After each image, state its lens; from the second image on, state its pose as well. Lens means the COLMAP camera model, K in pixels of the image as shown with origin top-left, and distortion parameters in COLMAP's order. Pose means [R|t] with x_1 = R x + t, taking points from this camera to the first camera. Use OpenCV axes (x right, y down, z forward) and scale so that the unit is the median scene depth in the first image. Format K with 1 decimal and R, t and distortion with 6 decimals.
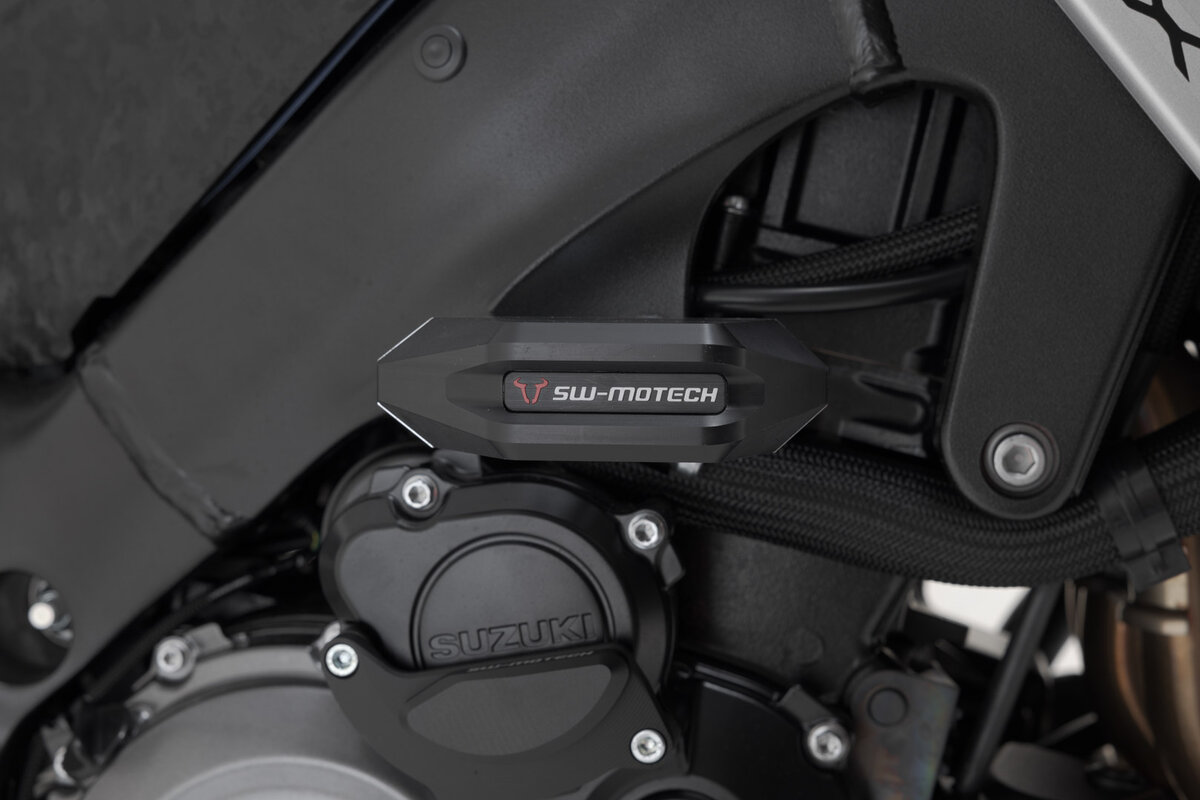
lens RADIAL K [[2398.9, 0, 600.0], [0, 2398.9, 400.0], [0, 0, 1]] dist [-0.007534, -0.156887]
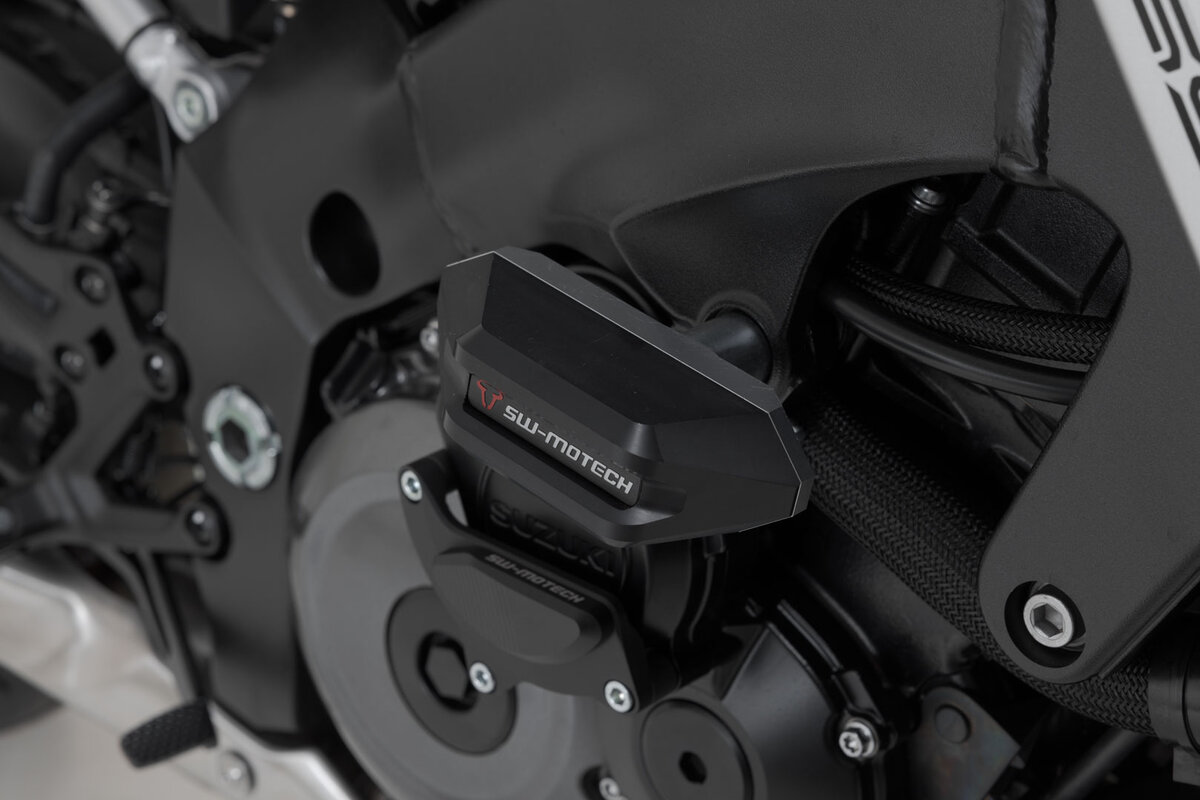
lens RADIAL K [[2322.3, 0, 600.0], [0, 2322.3, 400.0], [0, 0, 1]] dist [0.023078, 0.091103]
pose [[0.815157, 0.408422, -0.410743, 0.395432], [-0.209948, 0.869217, 0.447643, -0.434026], [0.539852, -0.278665, 0.794296, 0.277250]]
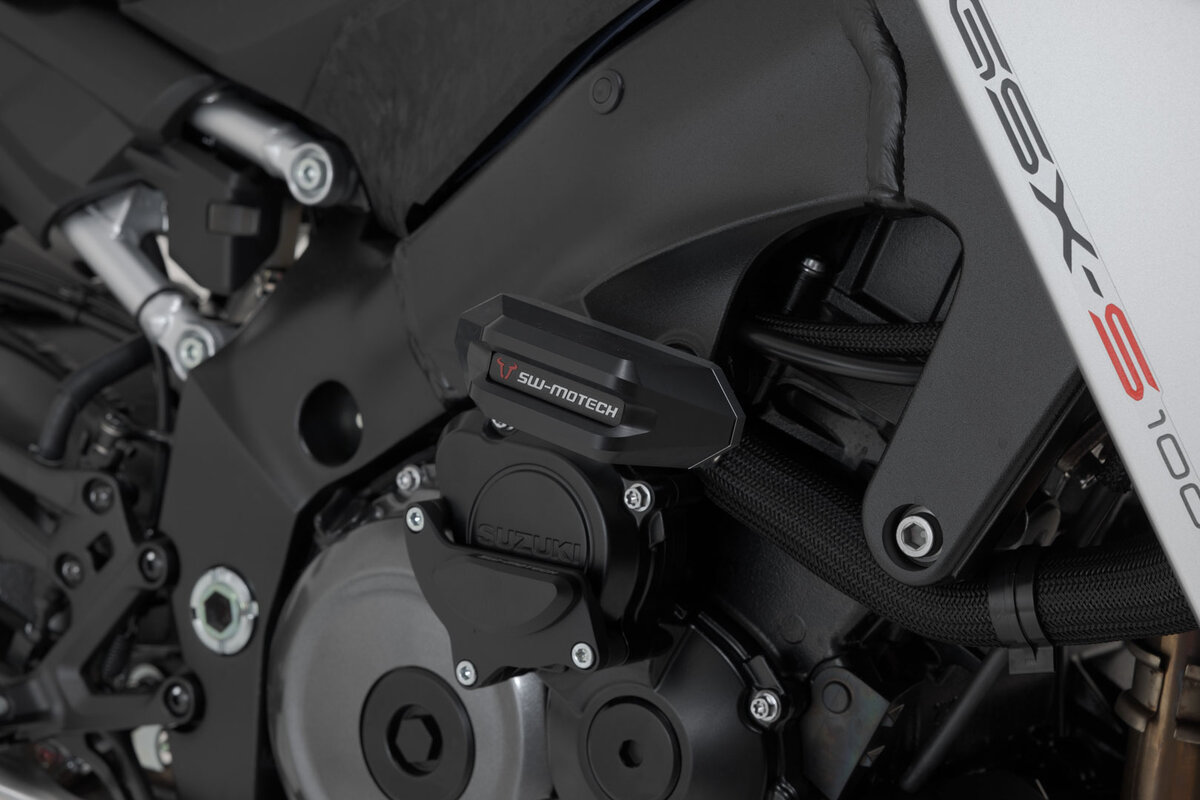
lens RADIAL K [[2322.3, 0, 600.0], [0, 2322.3, 400.0], [0, 0, 1]] dist [0.023078, 0.091103]
pose [[0.854550, 0.288120, -0.432124, 0.577827], [-0.249956, 0.957475, 0.144097, -0.186440], [0.455265, -0.015126, 0.890228, -0.122948]]
